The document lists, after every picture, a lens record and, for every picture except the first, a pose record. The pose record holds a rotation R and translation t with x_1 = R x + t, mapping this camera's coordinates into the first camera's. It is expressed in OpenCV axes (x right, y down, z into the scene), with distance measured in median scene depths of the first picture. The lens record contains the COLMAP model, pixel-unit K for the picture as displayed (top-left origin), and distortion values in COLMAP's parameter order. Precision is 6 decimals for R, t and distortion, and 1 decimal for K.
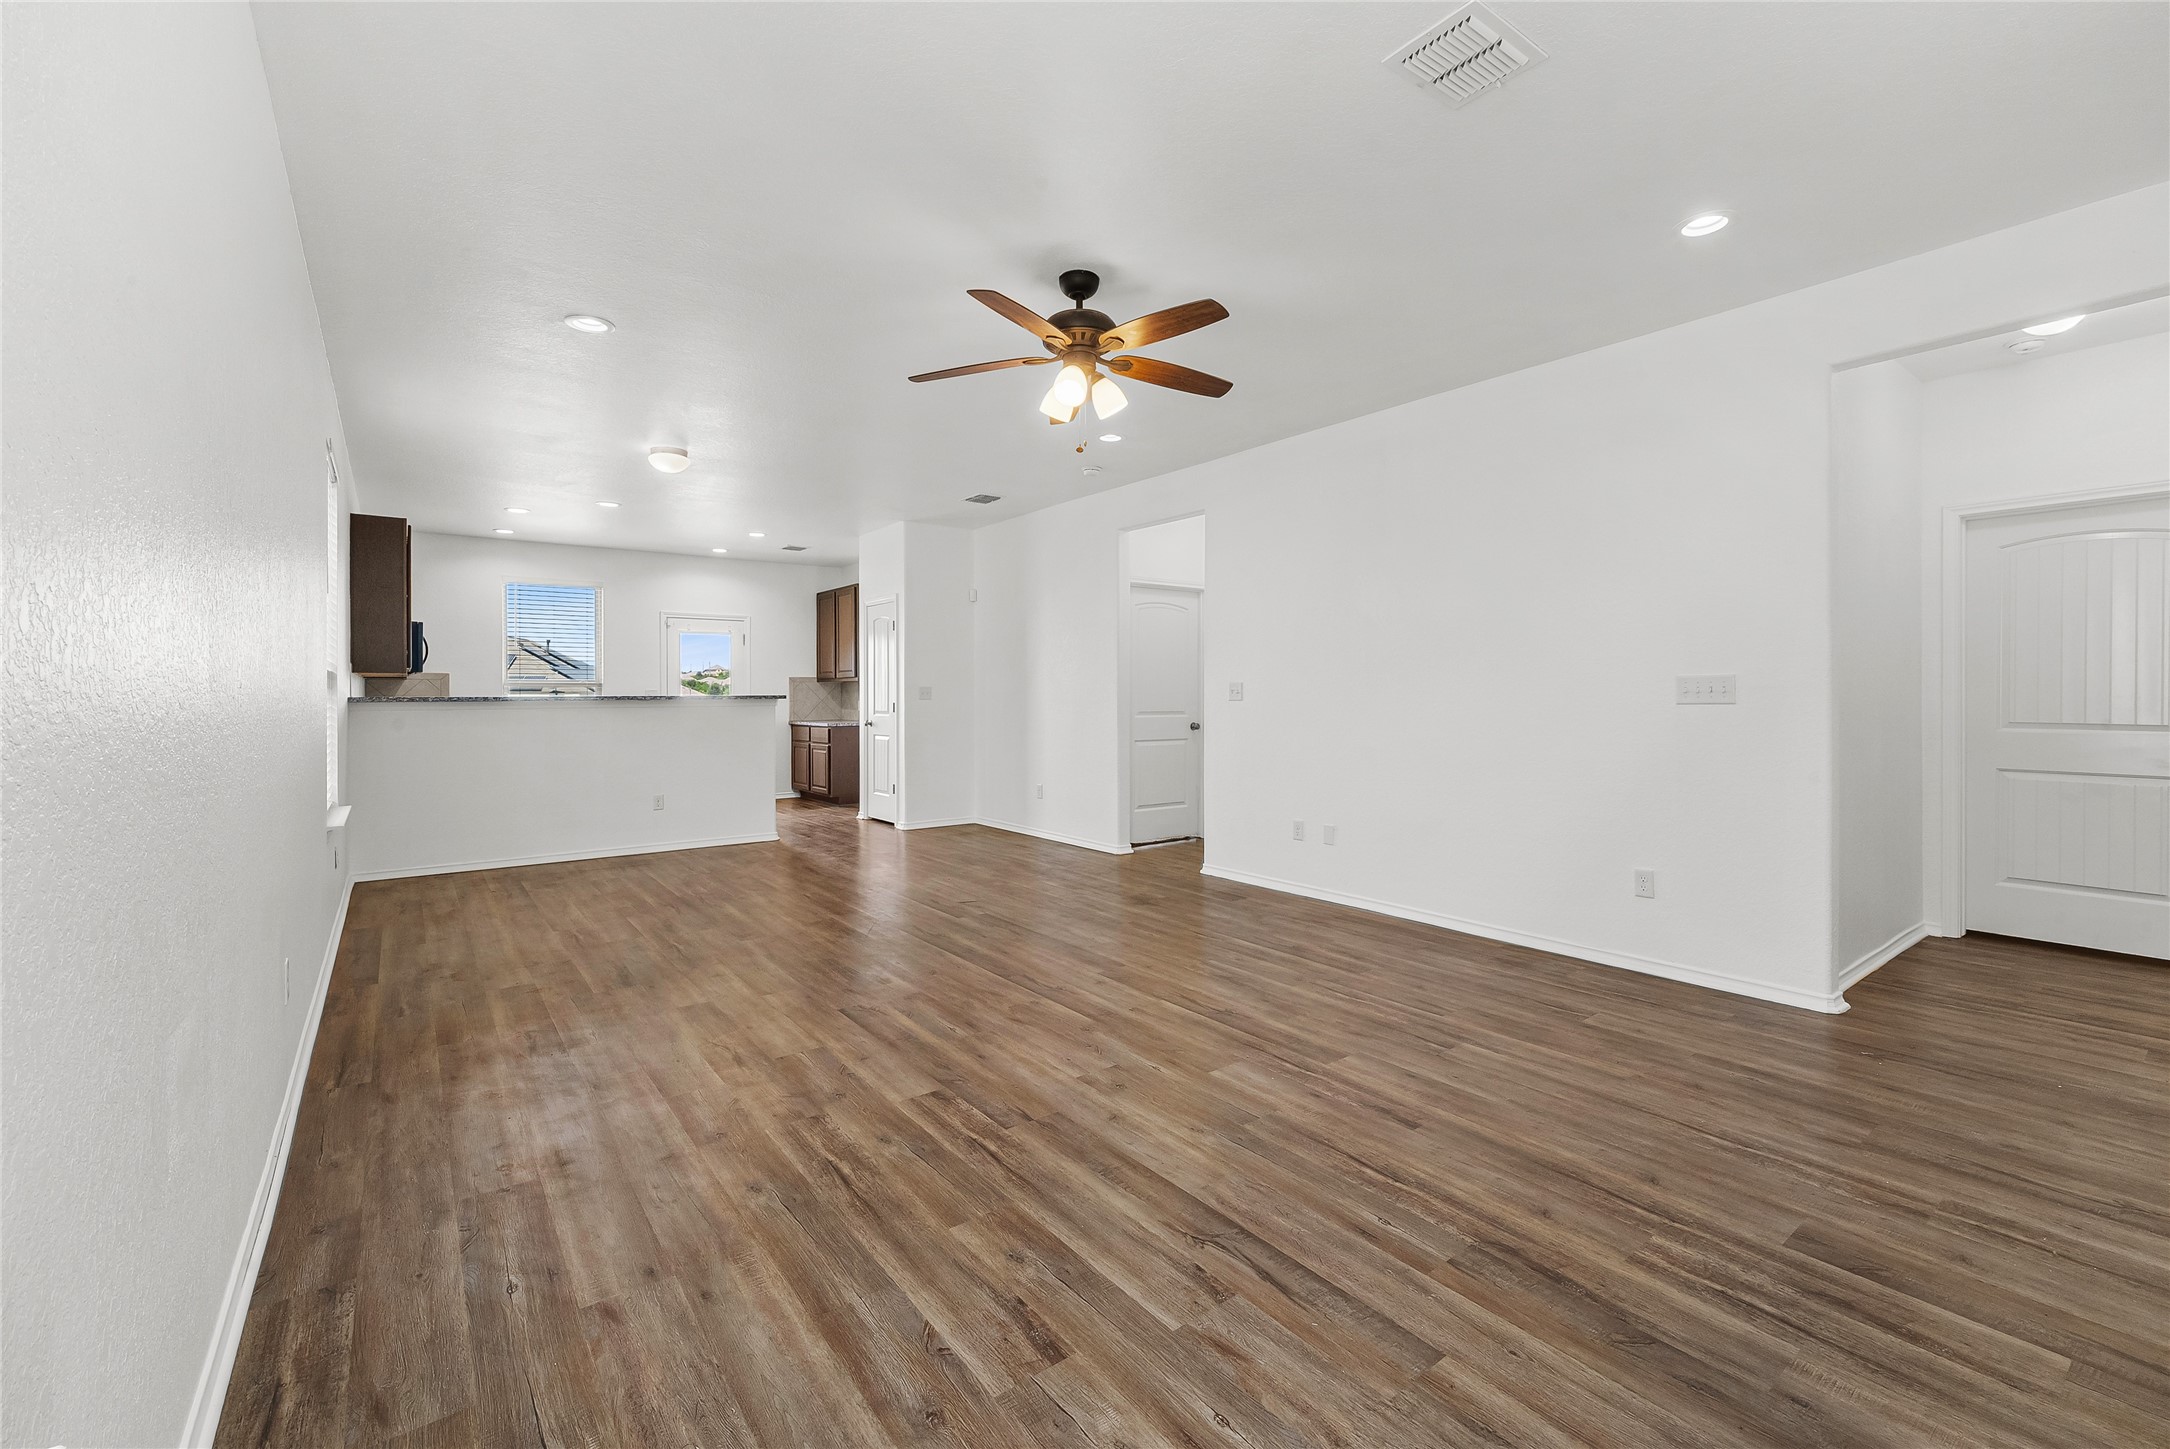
lens RADIAL K [[912.3, 0, 1091.8], [0, 912.3, 682.3], [0, 0, 1]] dist [-0.000899, -0.000186]
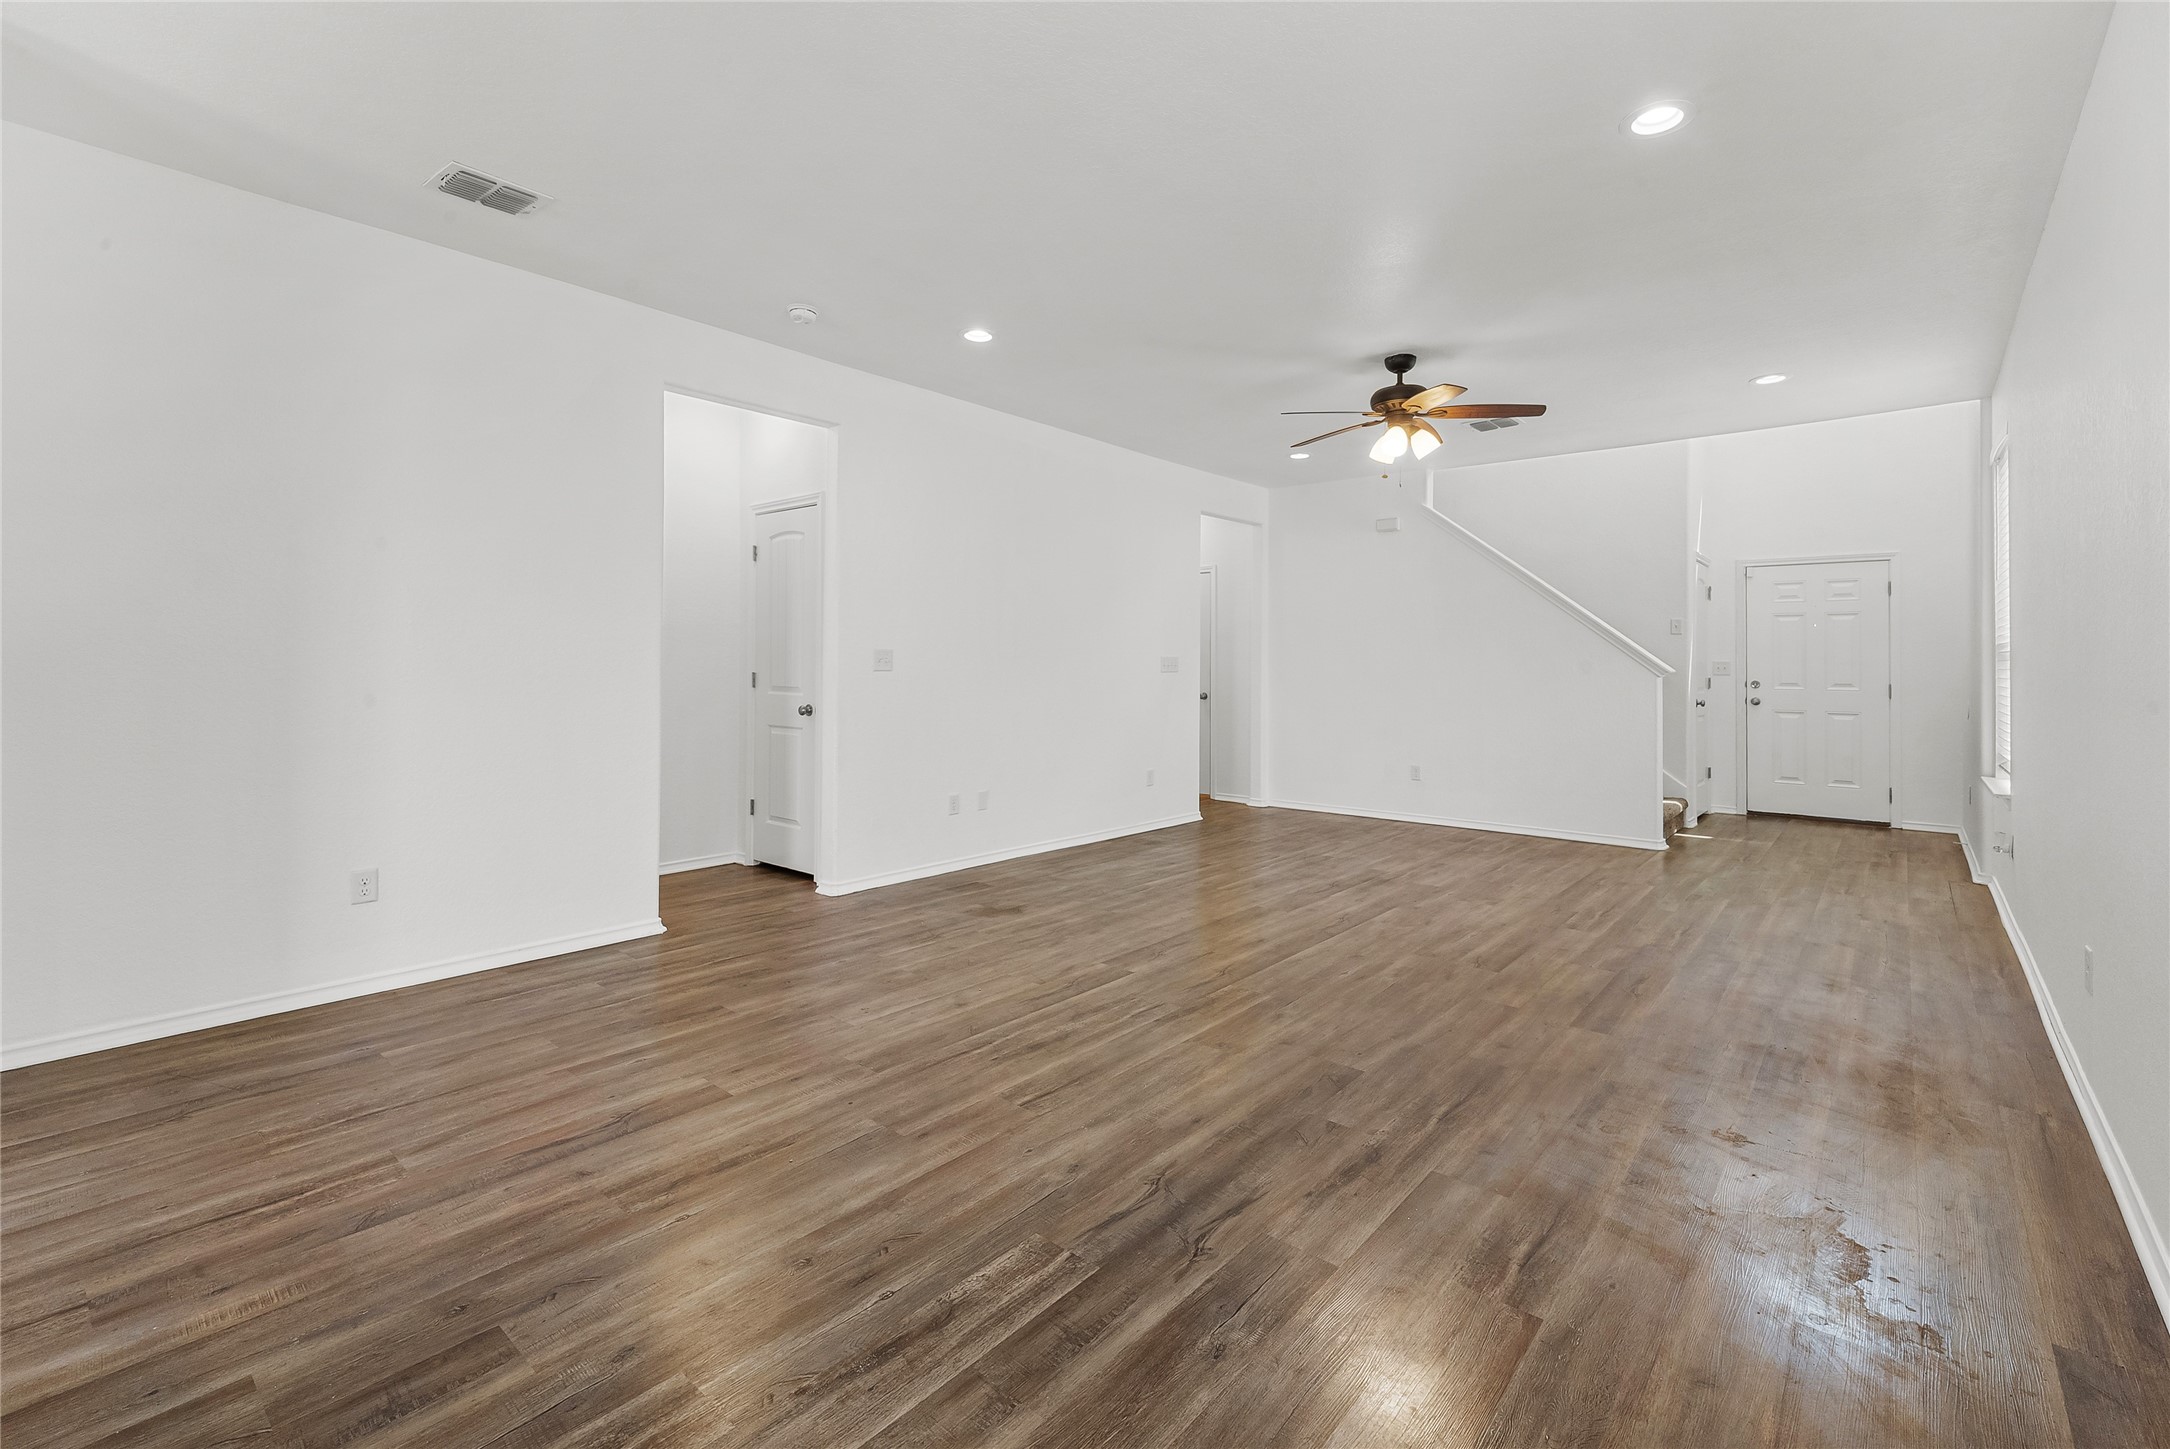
lens RADIAL K [[947.9, 0, 1112.6], [0, 947.9, 661.4], [0, 0, 1]] dist [0.007879, -0.000169]
pose [[-0.225613, 0.007919, 0.974185, -1.249183], [-0.012656, 0.999859, -0.011059, 0.027887], [-0.974135, -0.014824, -0.225481, 1.704283]]
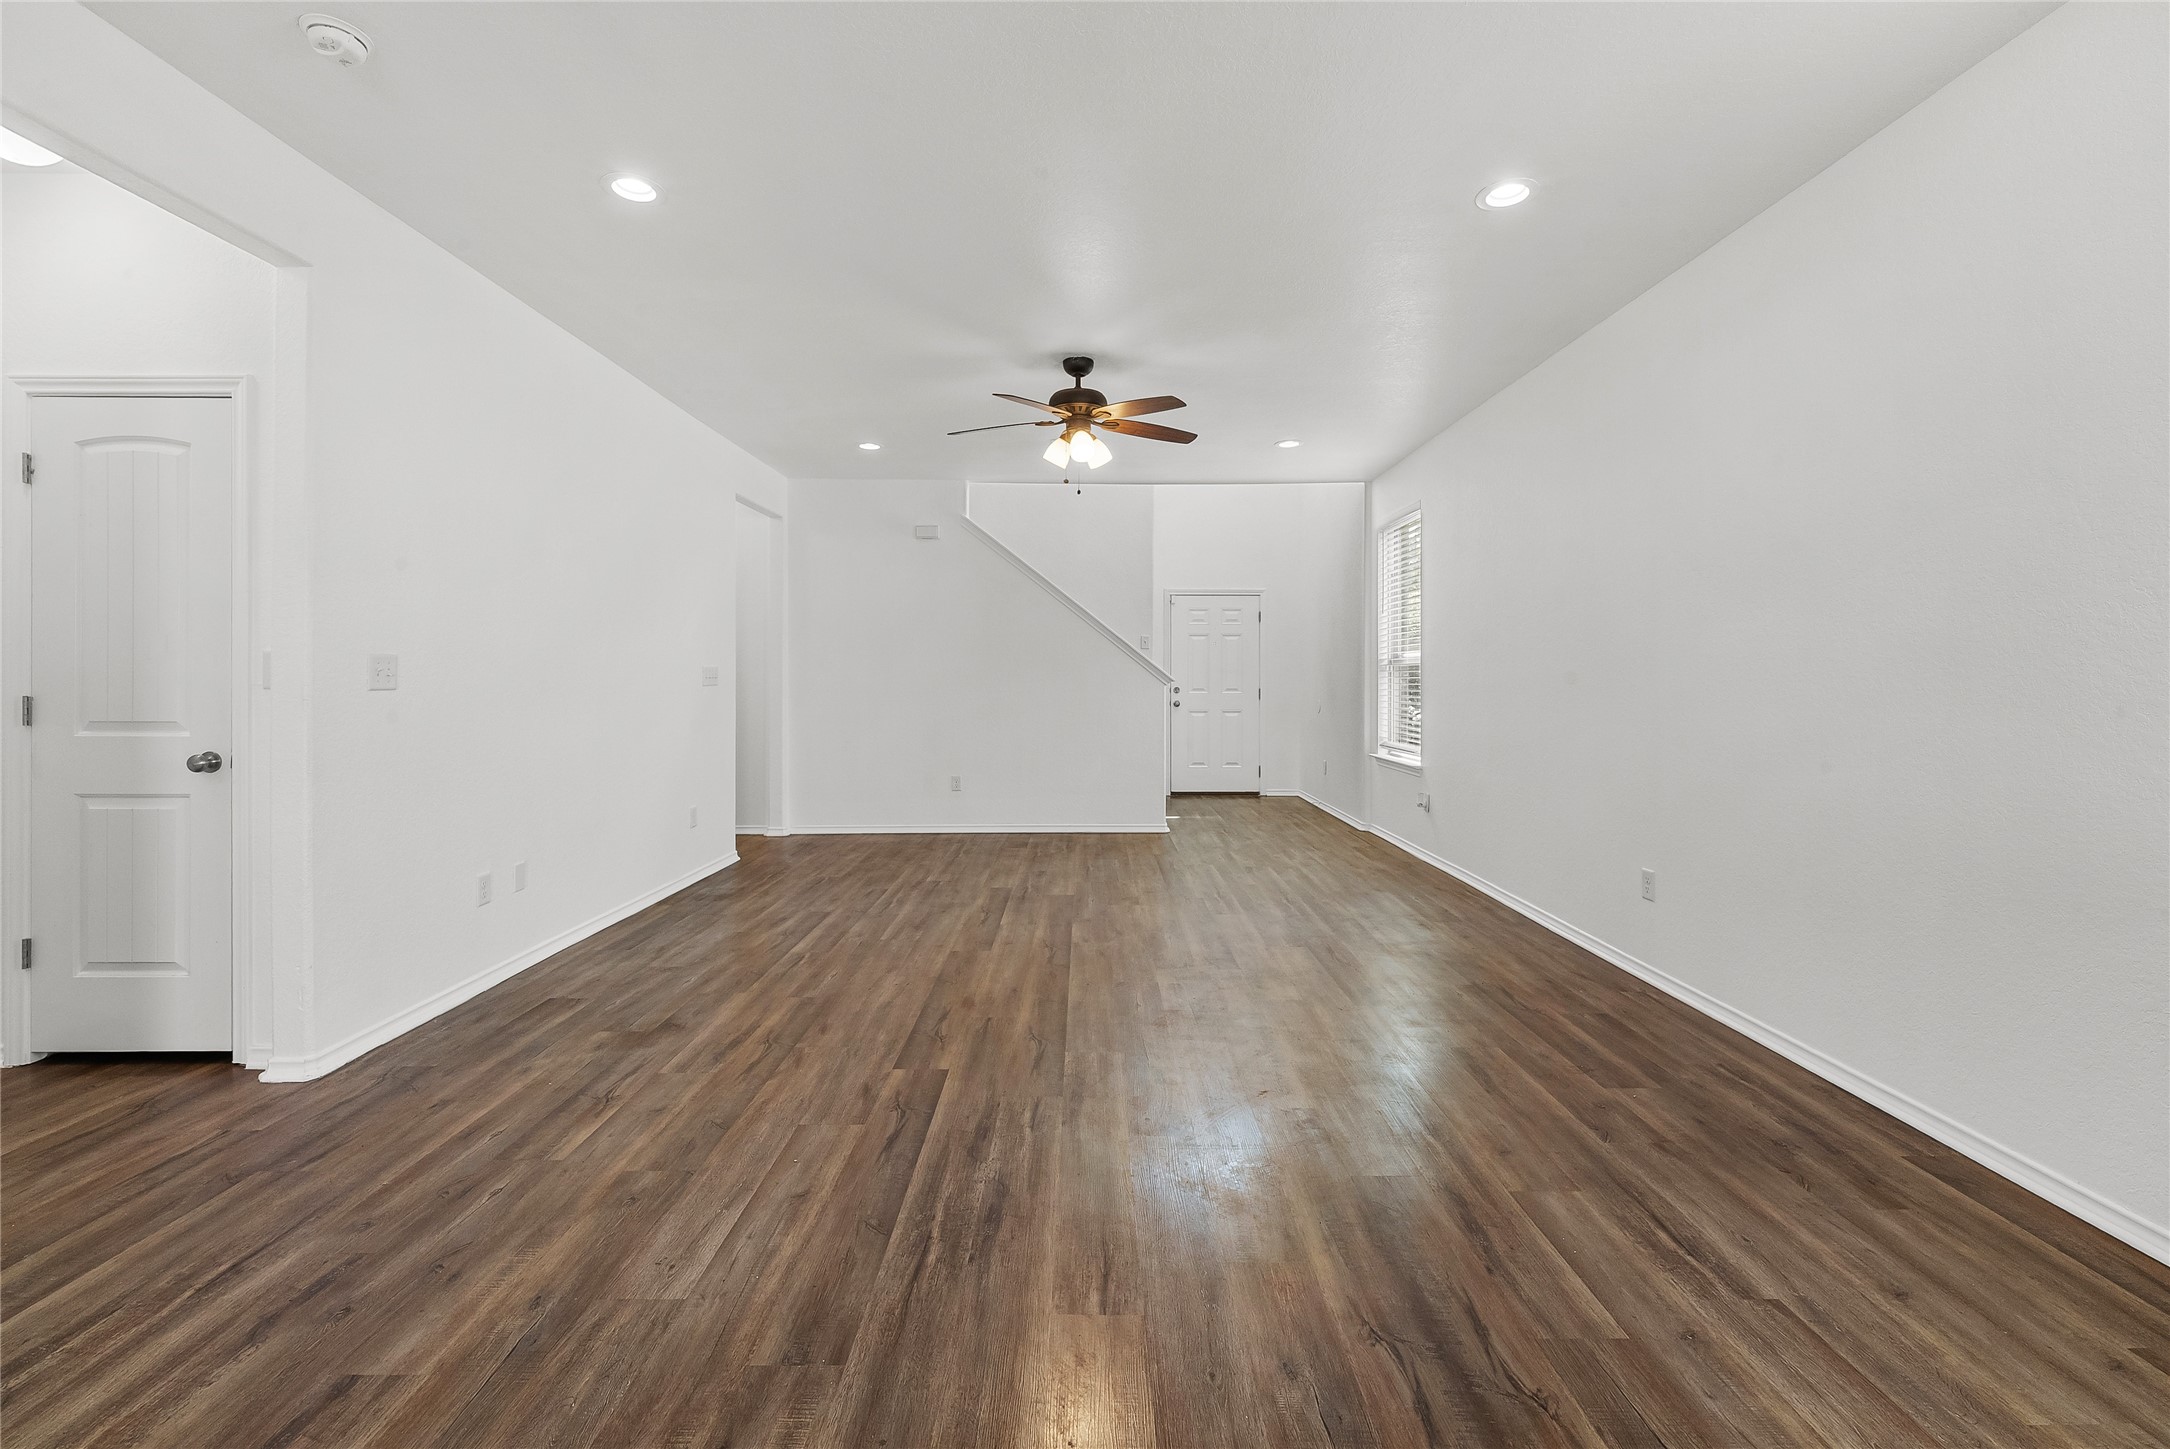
lens RADIAL K [[912.3, 0, 1091.8], [0, 912.3, 682.3], [0, 0, 1]] dist [-0.000899, -0.000186]
pose [[-0.801212, 0.000632, 0.598381, -0.798852], [-0.001746, 0.999993, -0.003394, 0.024982], [-0.598379, -0.003764, -0.801205, 2.006522]]
